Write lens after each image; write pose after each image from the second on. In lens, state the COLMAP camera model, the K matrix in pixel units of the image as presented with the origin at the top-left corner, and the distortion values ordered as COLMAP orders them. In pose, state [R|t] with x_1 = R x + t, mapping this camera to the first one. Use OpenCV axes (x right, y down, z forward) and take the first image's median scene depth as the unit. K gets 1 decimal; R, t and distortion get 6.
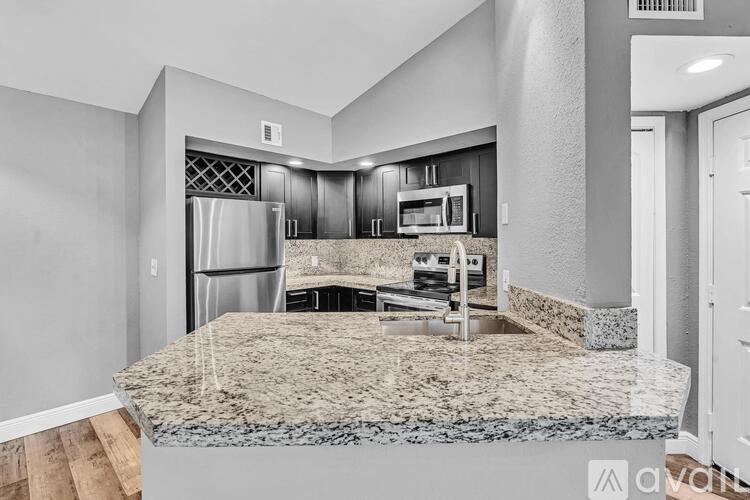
lens RADIAL K [[352.7, 0, 369.4], [0, 352.7, 239.0], [0, 0, 1]] dist [0.001327, 0.000270]
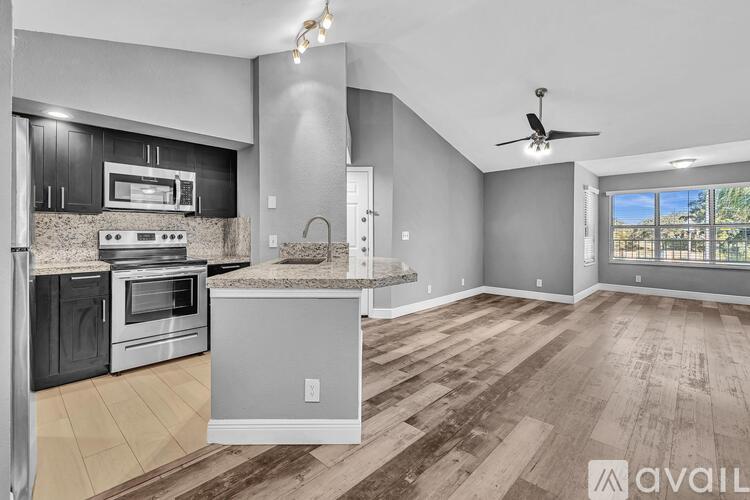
lens RADIAL K [[344.4, 0, 372.5], [0, 344.4, 229.3], [0, 0, 1]] dist [-0.000668, 0.000244]
pose [[-0.008920, 0.015378, 0.999842, -0.848180], [-0.001226, 0.999881, -0.015390, 0.055600], [-0.999959, -0.001363, -0.008900, 0.349549]]
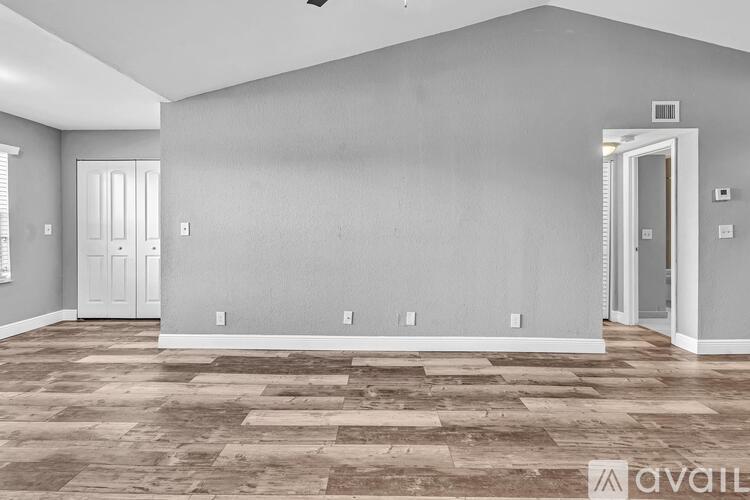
lens RADIAL K [[344.4, 0, 372.5], [0, 344.4, 229.3], [0, 0, 1]] dist [-0.000668, 0.000244]
pose [[-0.736387, 0.012972, -0.676436, 0.742197], [0.004418, 0.999887, 0.014365, 0.045513], [0.676546, 0.007590, -0.736361, -0.017688]]
